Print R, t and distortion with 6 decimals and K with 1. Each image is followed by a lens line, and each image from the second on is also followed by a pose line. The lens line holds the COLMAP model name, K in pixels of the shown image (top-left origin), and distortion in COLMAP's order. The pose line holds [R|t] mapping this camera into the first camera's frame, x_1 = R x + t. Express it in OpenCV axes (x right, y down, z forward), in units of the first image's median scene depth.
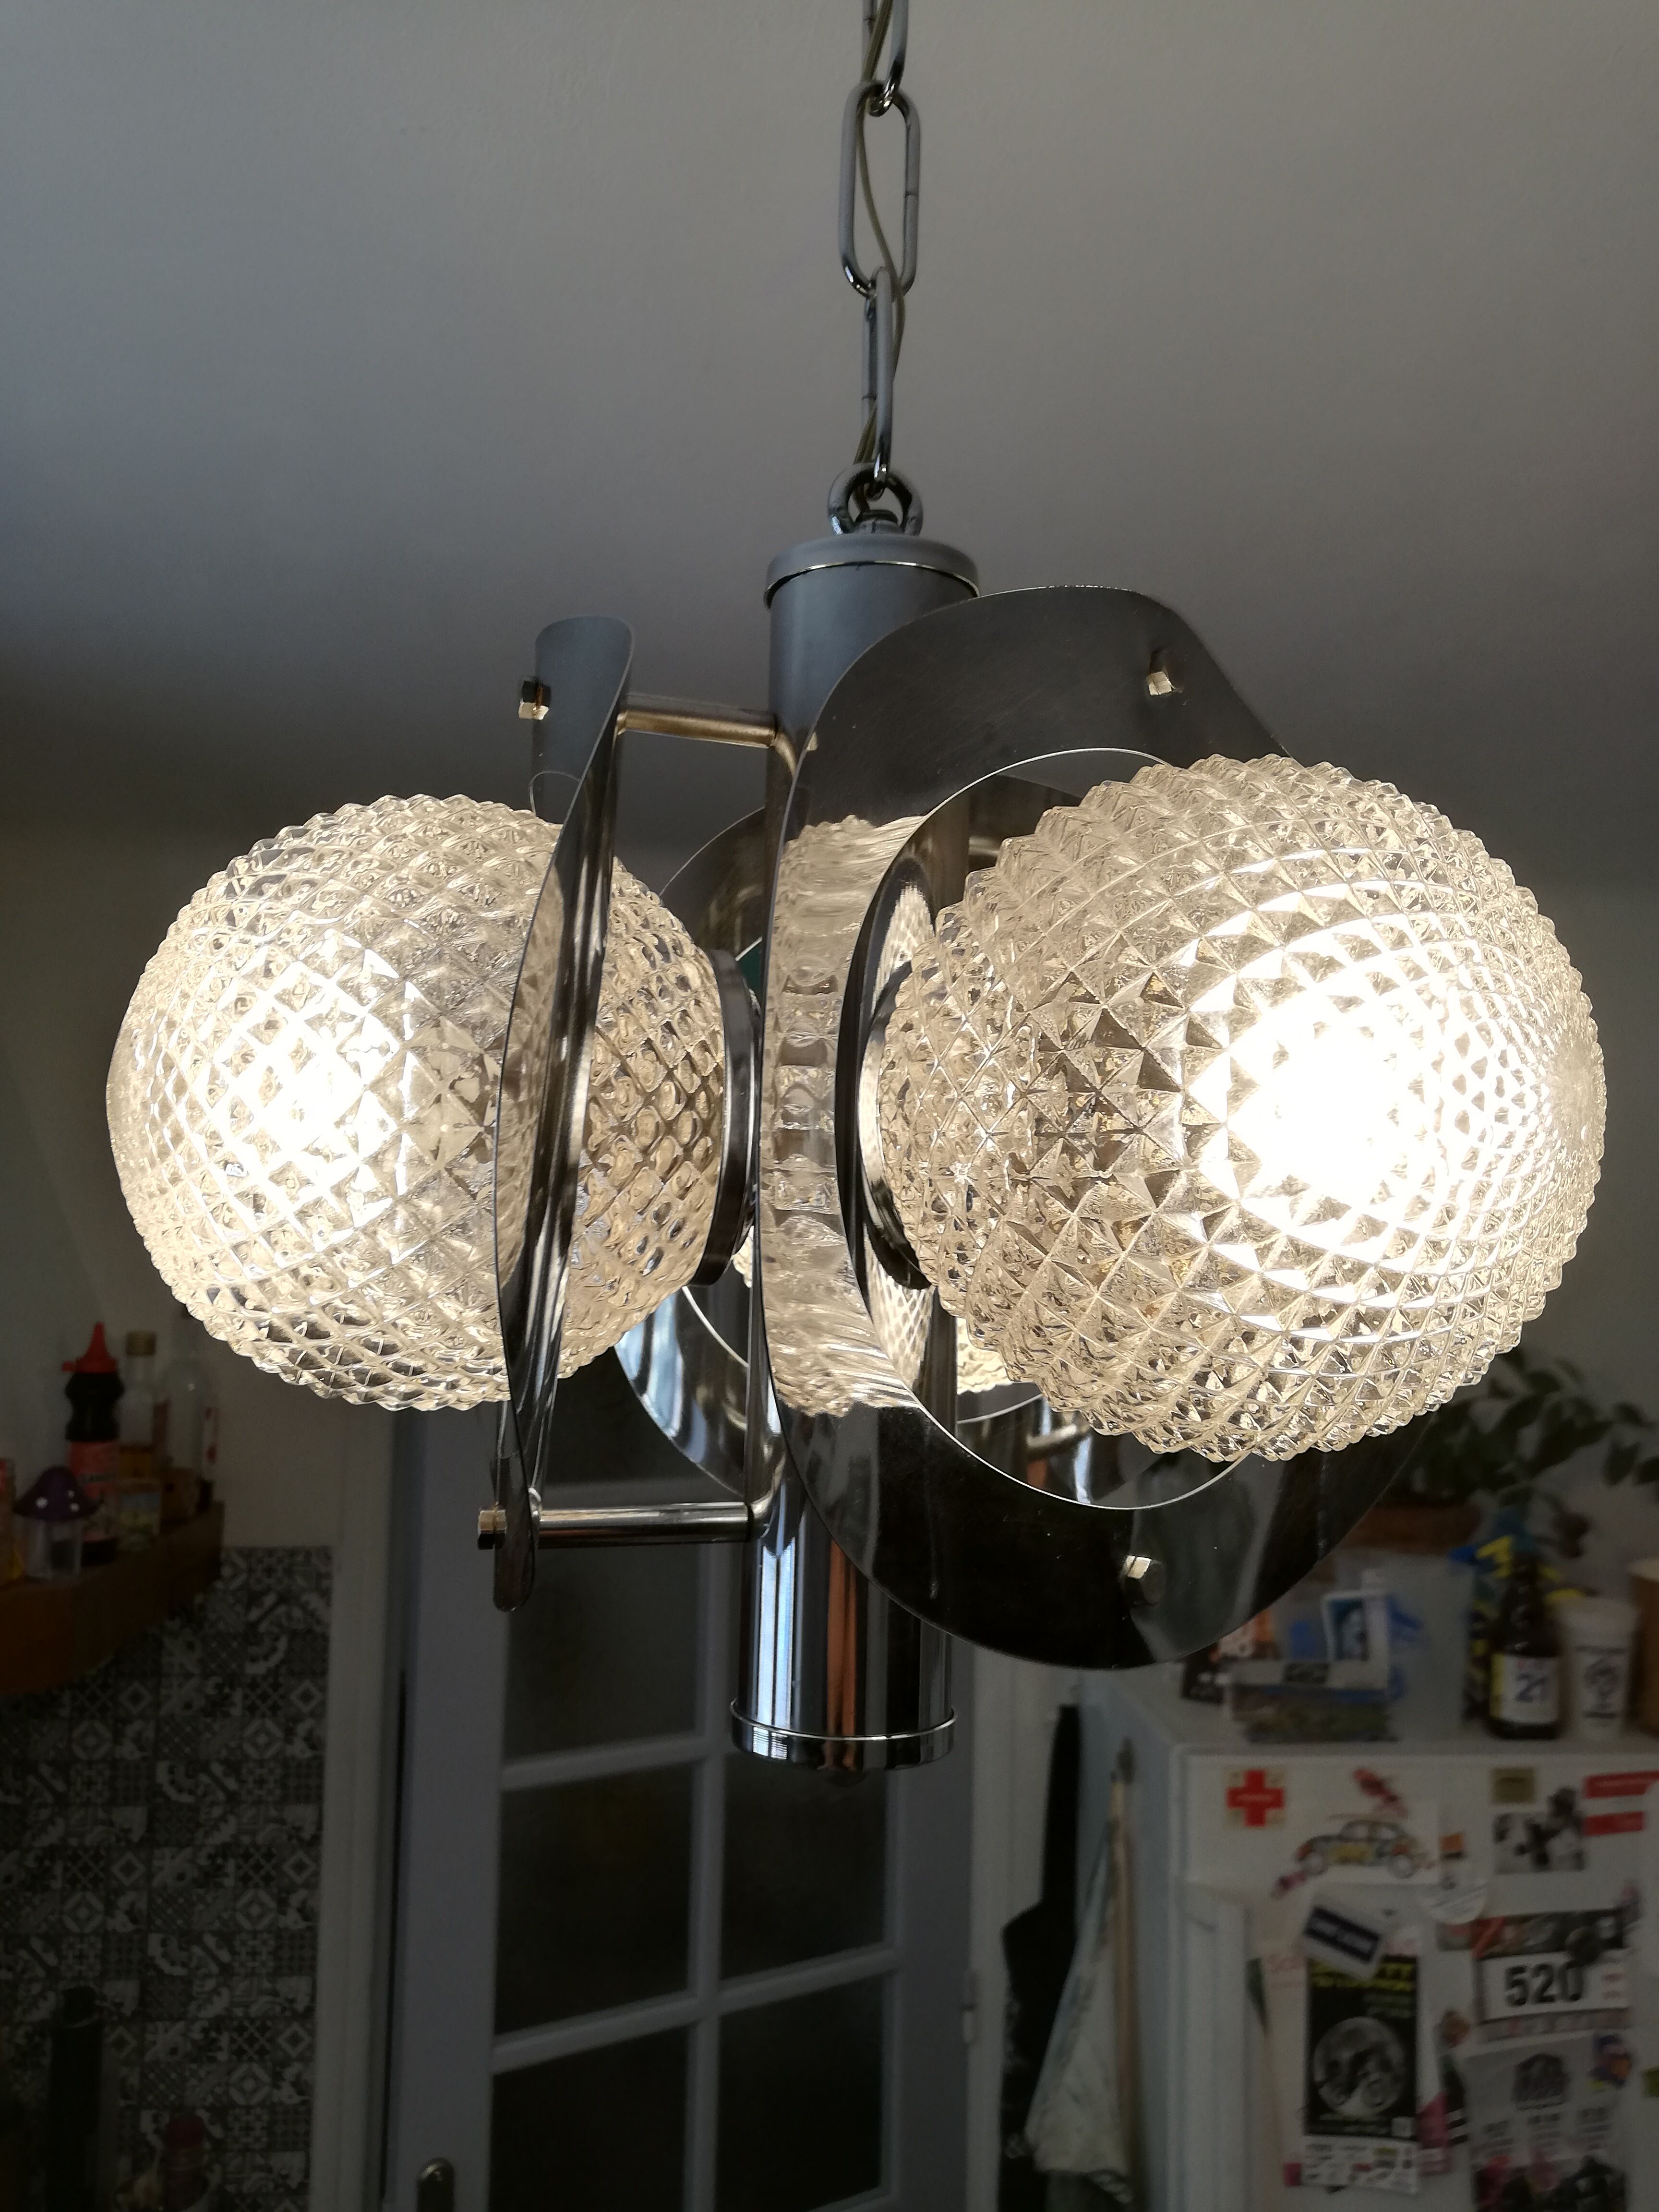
lens RADIAL K [[1847.7, 0, 848.3], [0, 1847.7, 1108.4], [0, 0, 1]] dist [0.054319, 0.001025]
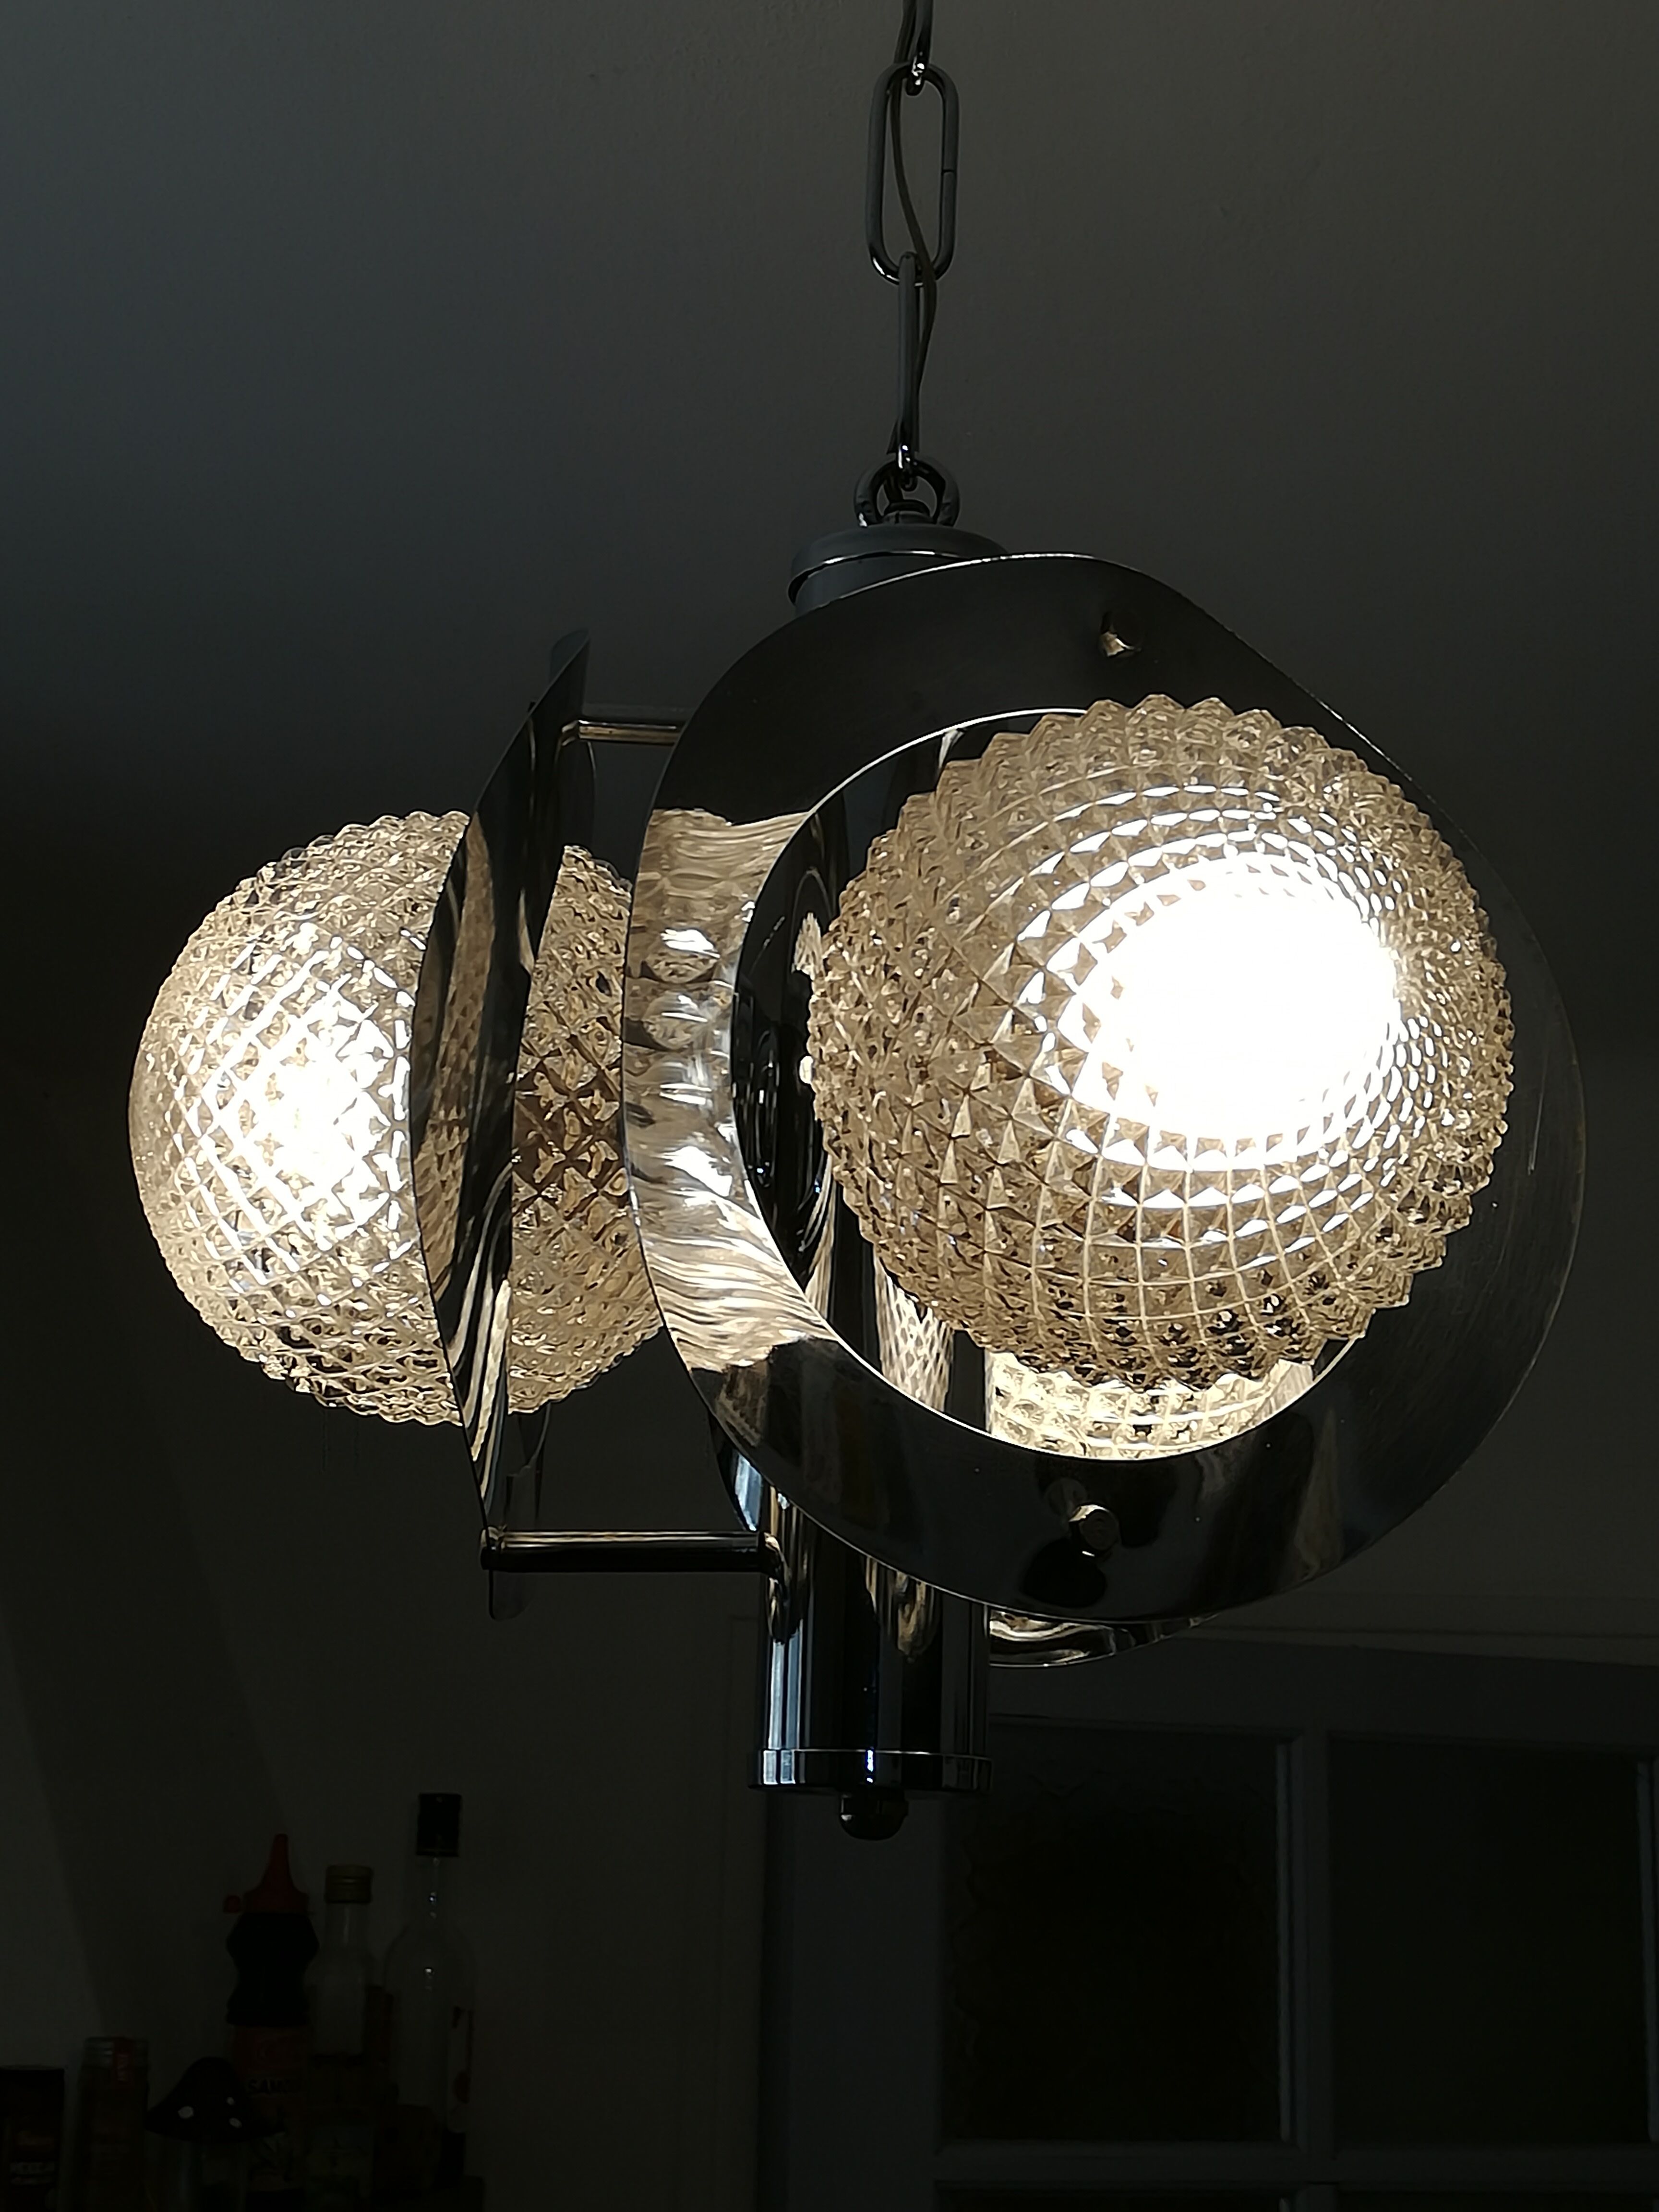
lens RADIAL K [[3266.1, 0, 829.5], [0, 3266.1, 1106.0], [0, 0, 1]] dist [0.181429, 0.017937]
pose [[0.974297, -0.049201, -0.219829, 0.387608], [0.021394, 0.991655, -0.127131, 0.230692], [0.224250, 0.119161, 0.967219, -0.695149]]
